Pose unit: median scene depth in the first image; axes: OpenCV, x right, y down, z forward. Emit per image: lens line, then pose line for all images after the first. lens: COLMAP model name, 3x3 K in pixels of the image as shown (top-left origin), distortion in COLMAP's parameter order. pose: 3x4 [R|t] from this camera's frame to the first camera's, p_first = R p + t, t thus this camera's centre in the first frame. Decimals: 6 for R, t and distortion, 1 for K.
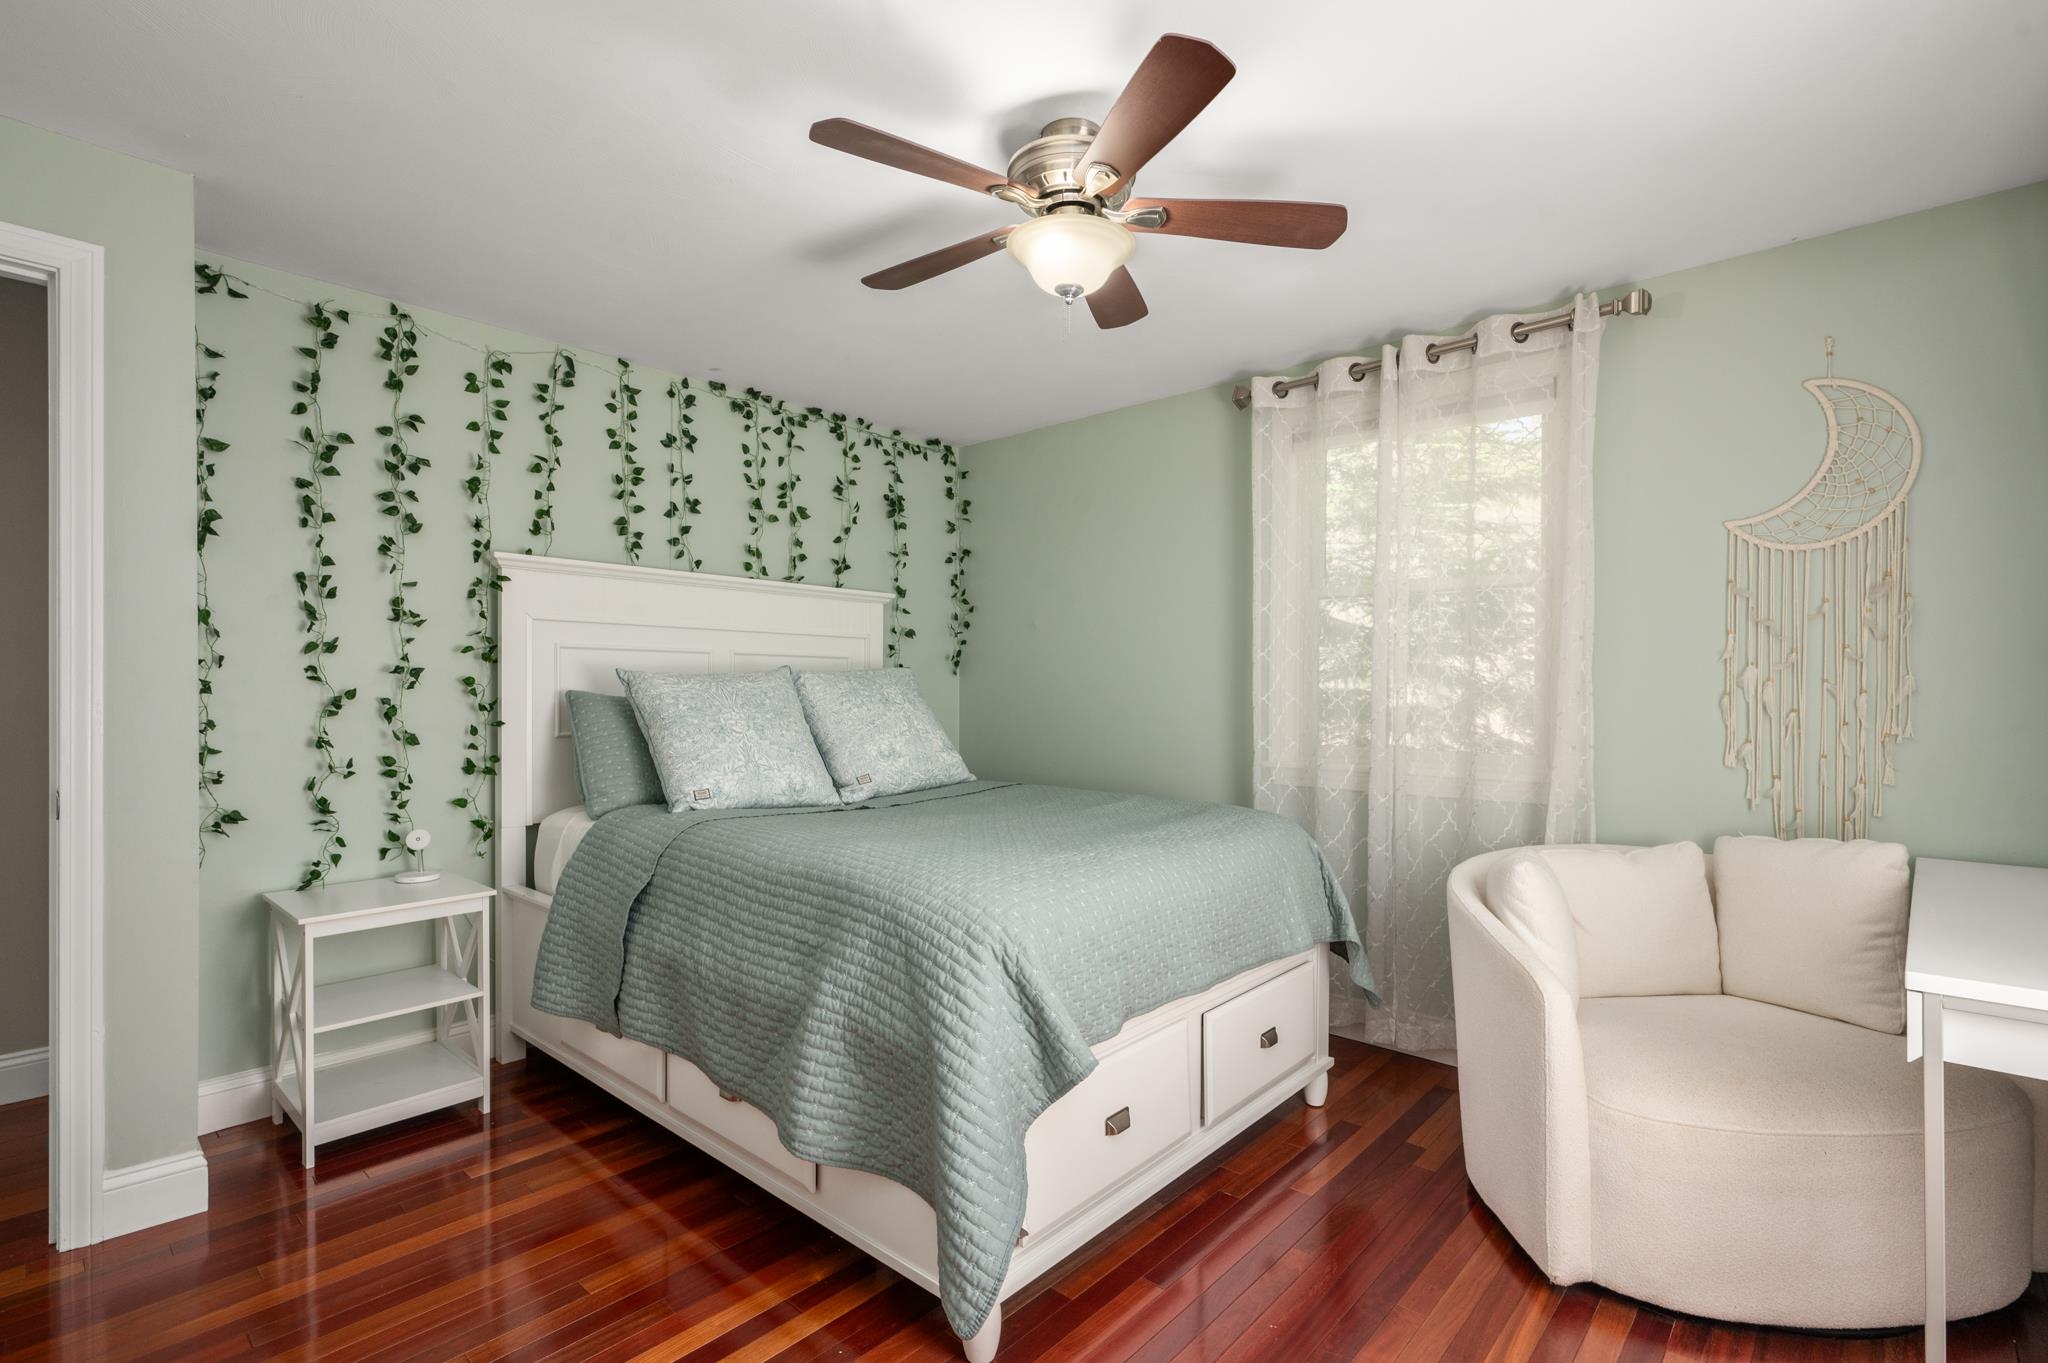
lens RADIAL K [[936.9, 0, 1035.5], [0, 936.9, 667.5], [0, 0, 1]] dist [-0.000032, 0.000273]
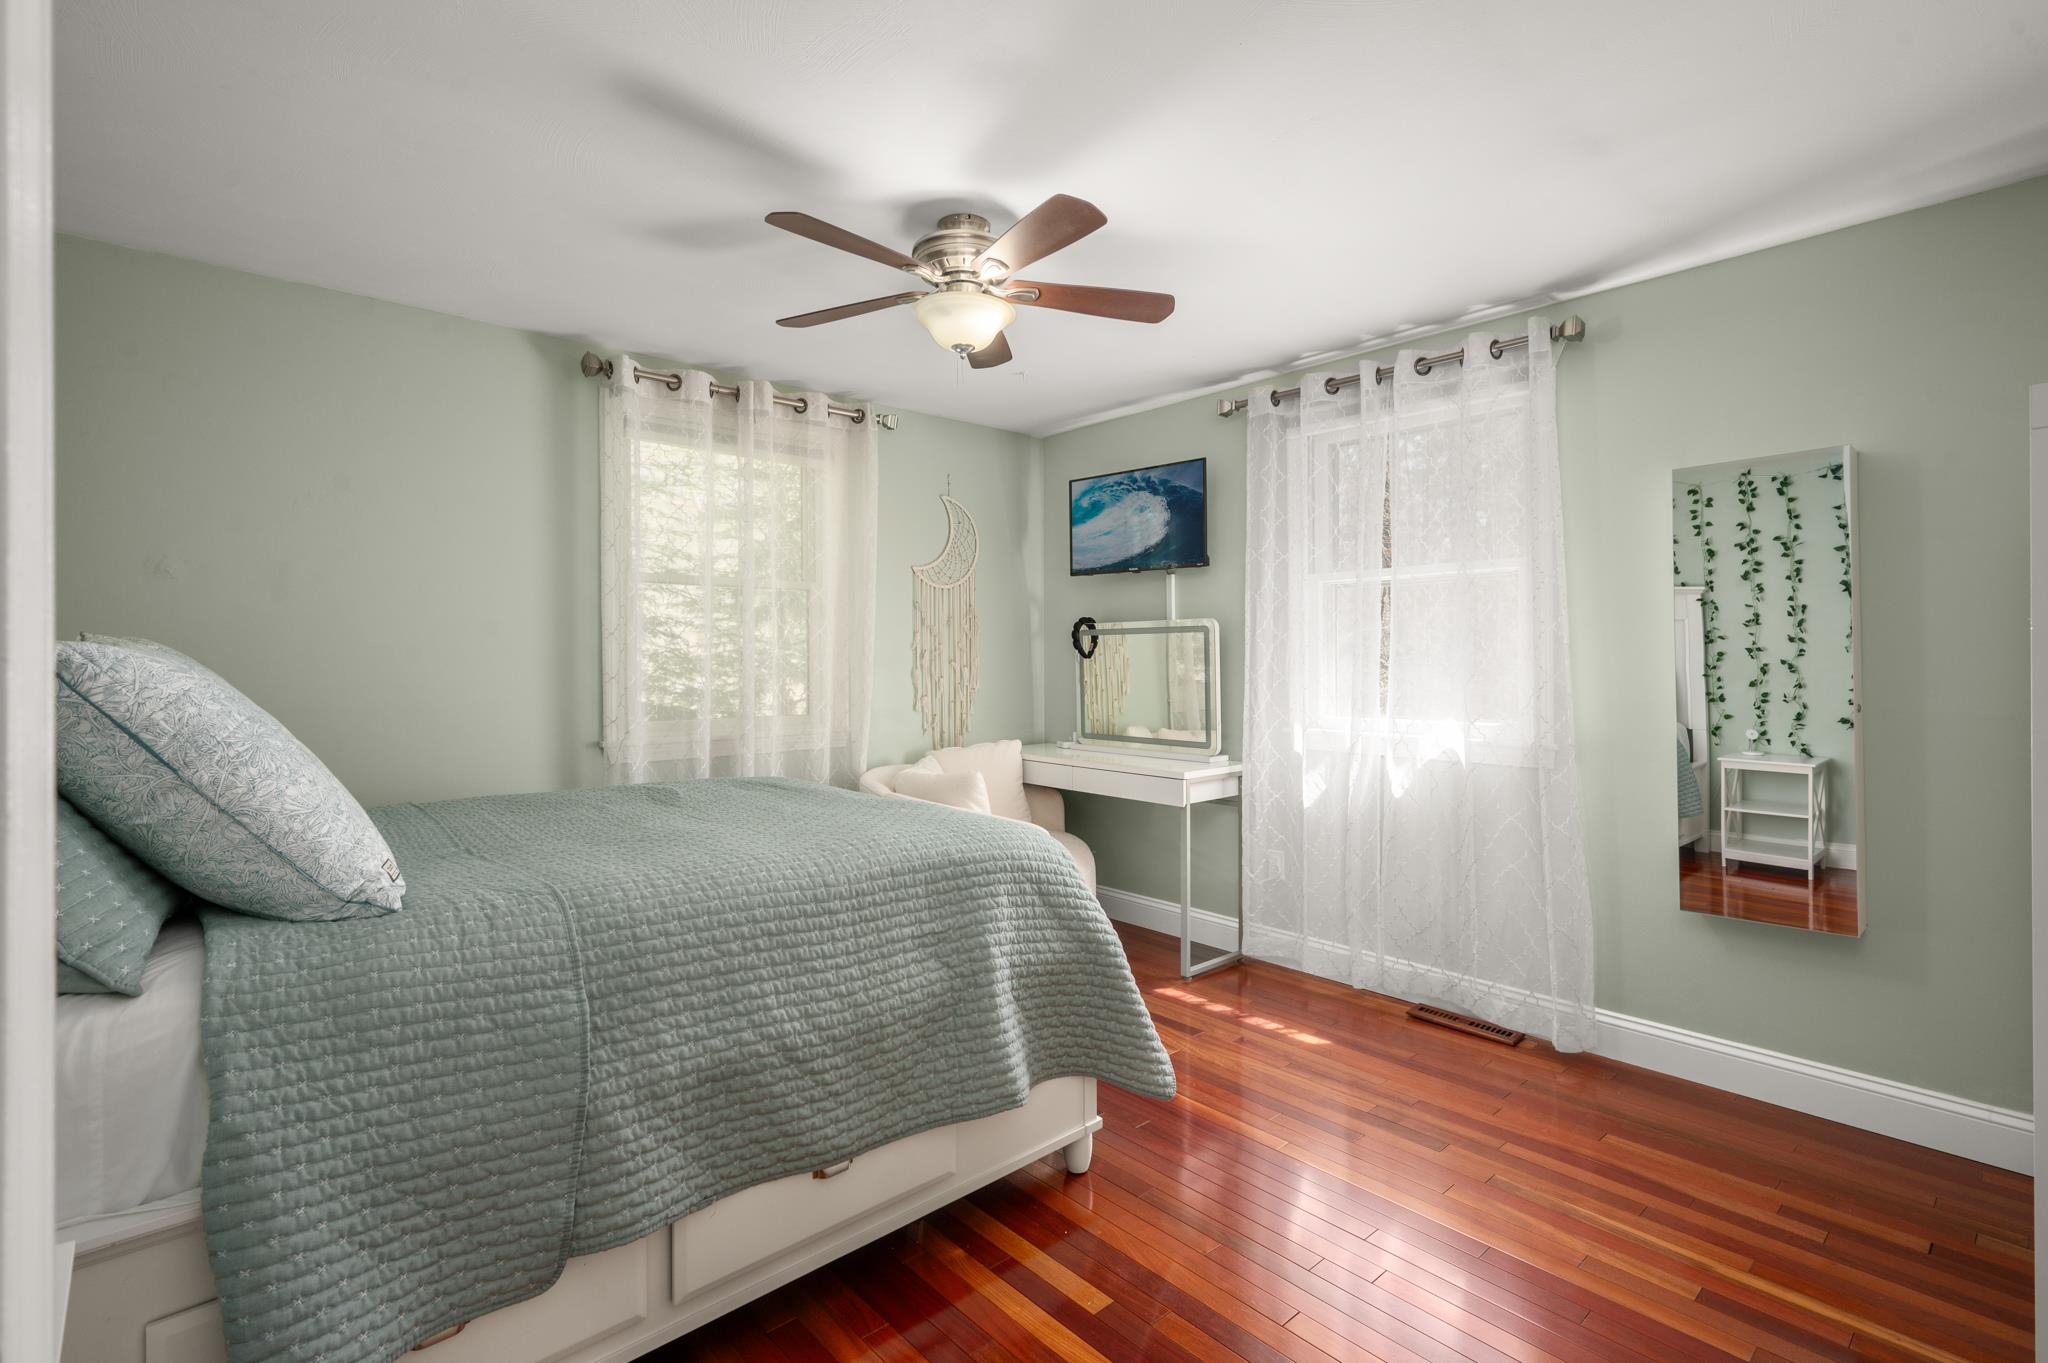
lens RADIAL K [[968.0, 0, 1024.0], [0, 968.0, 681.5], [0, 0, 1]] dist [0.000510, -0.000077]
pose [[0.118327, -0.015699, 0.992851, -1.187377], [0.000517, 0.999876, 0.015749, 0.021552], [-0.992975, -0.001350, 0.118320, 0.775720]]
